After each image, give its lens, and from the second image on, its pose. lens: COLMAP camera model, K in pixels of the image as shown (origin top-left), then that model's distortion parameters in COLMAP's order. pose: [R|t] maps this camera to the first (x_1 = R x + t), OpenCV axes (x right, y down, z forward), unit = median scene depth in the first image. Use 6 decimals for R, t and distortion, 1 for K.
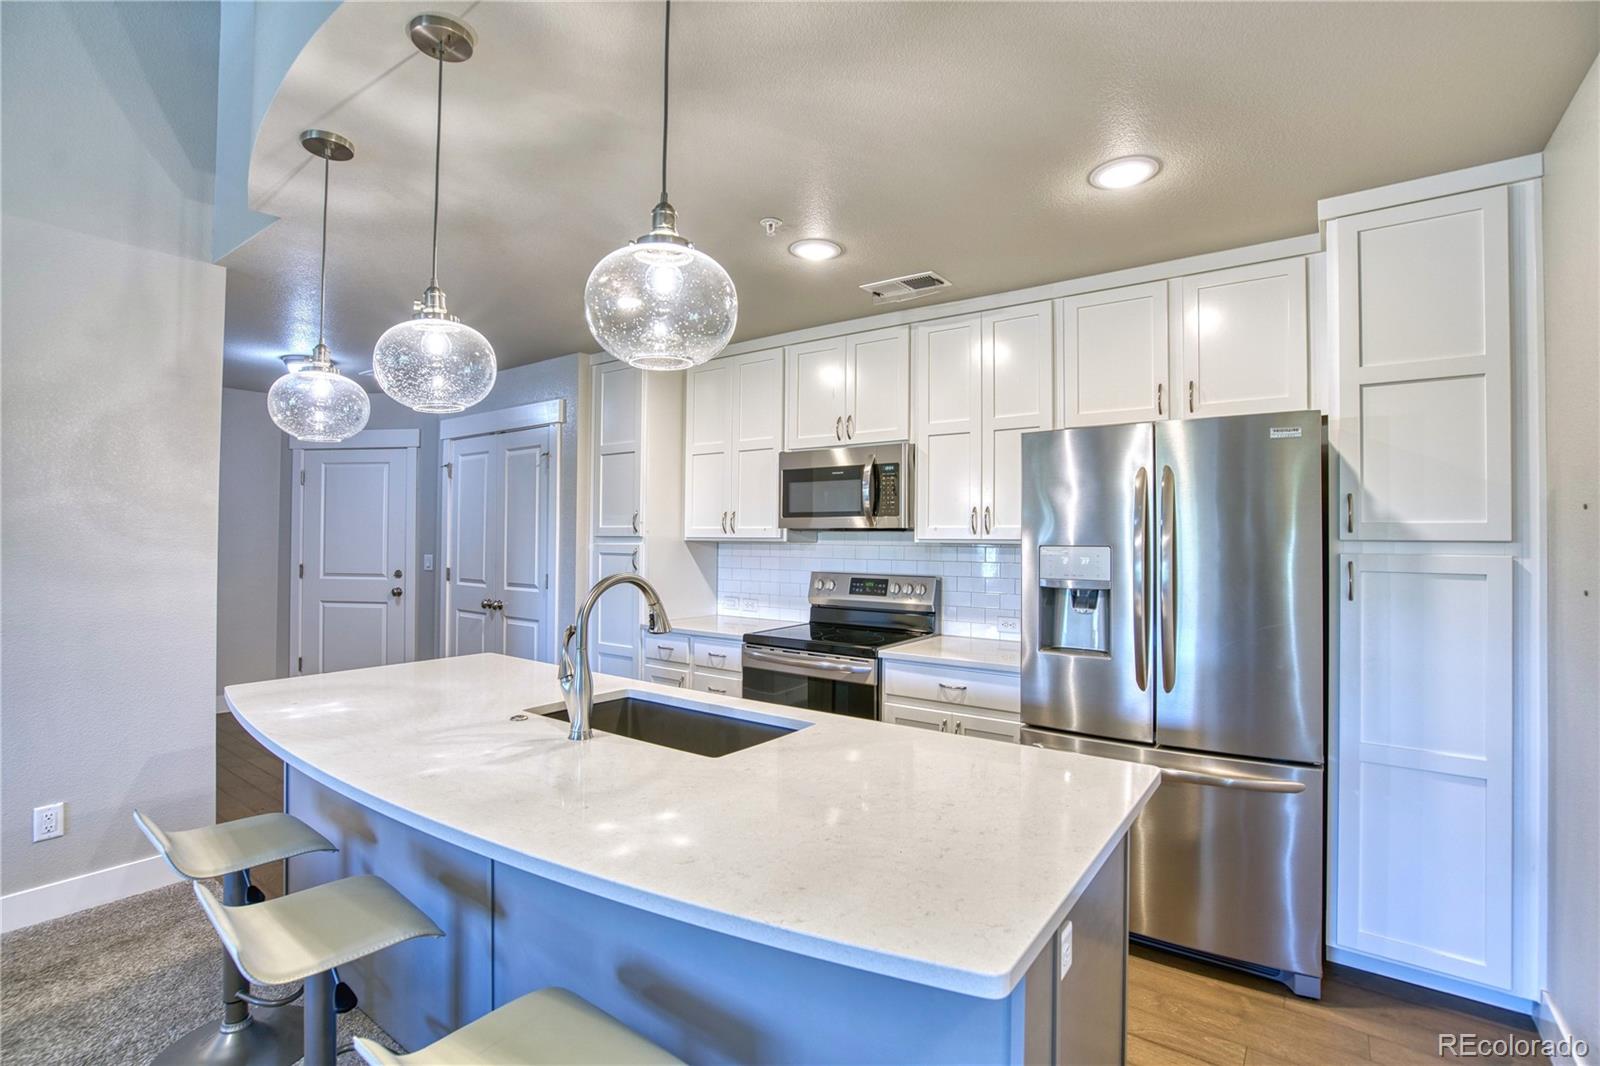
lens RADIAL K [[741.7, 0, 796.5], [0, 741.7, 532.5], [0, 0, 1]] dist [-0.027779, 0.006036]
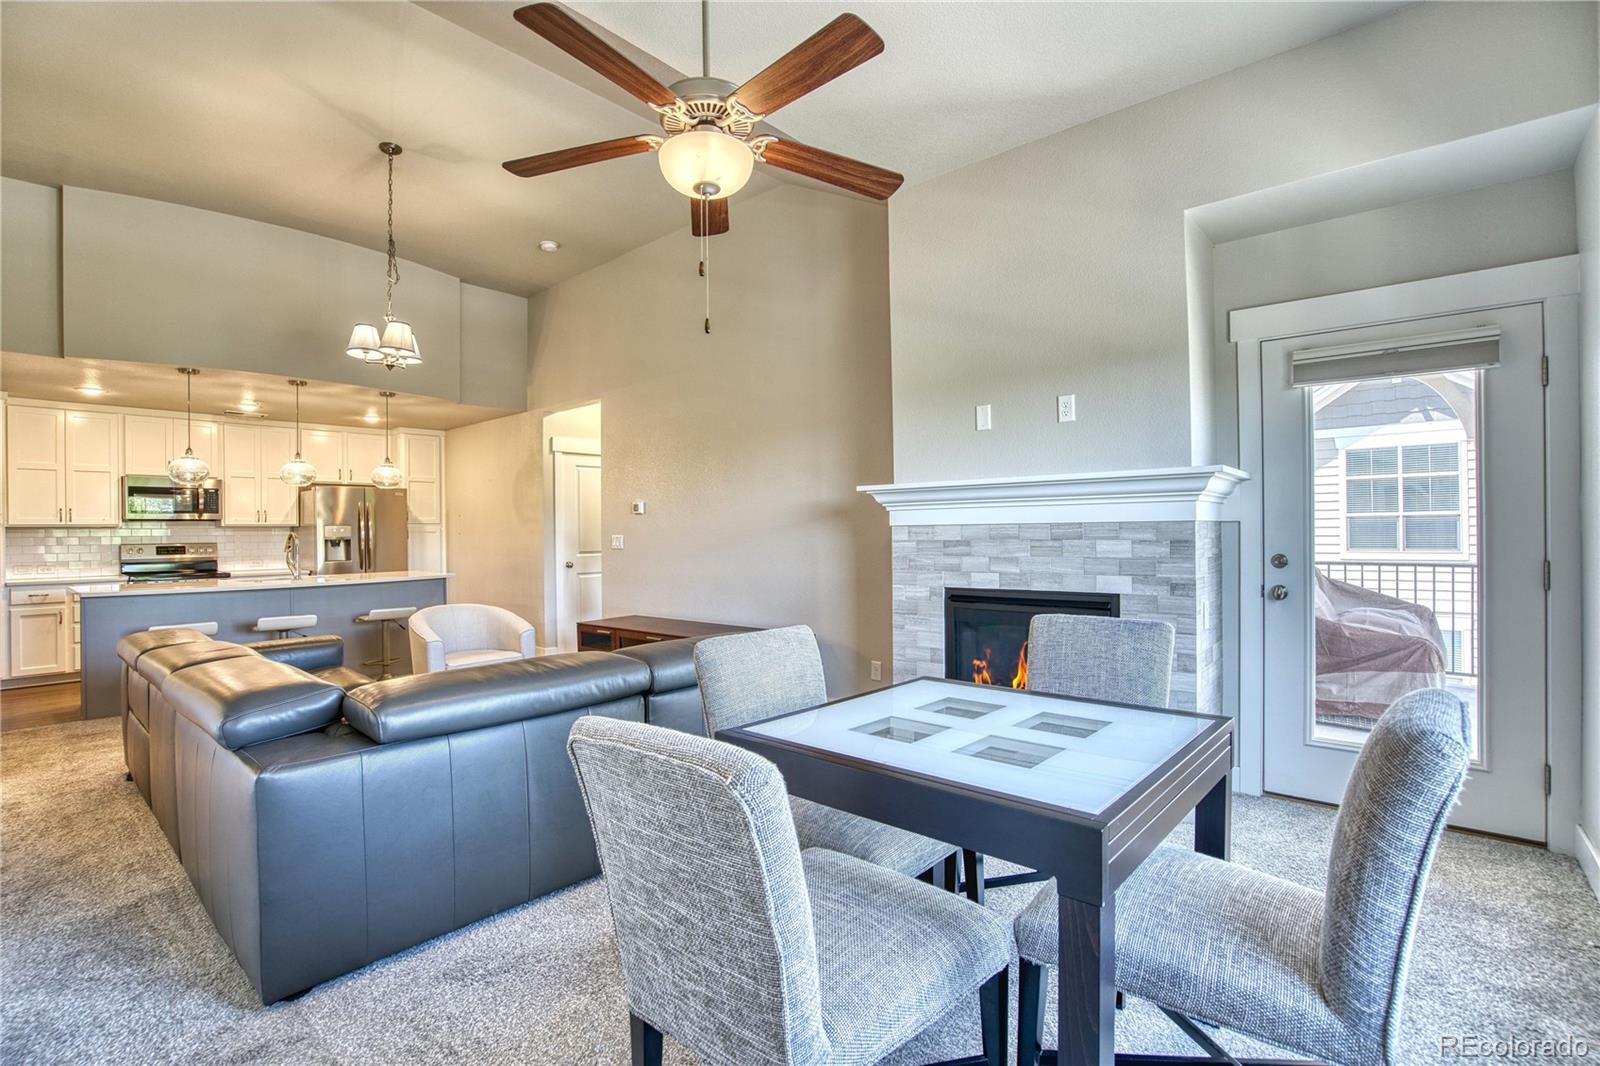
lens RADIAL K [[741.7, 0, 796.4], [0, 741.7, 531.4], [0, 0, 1]] dist [-0.027779, 0.006036]
pose [[0.108345, -0.011975, 0.994041, -1.748207], [0.002117, 0.999928, 0.011816, 0.007504], [-0.994111, 0.000824, 0.108363, -0.869070]]
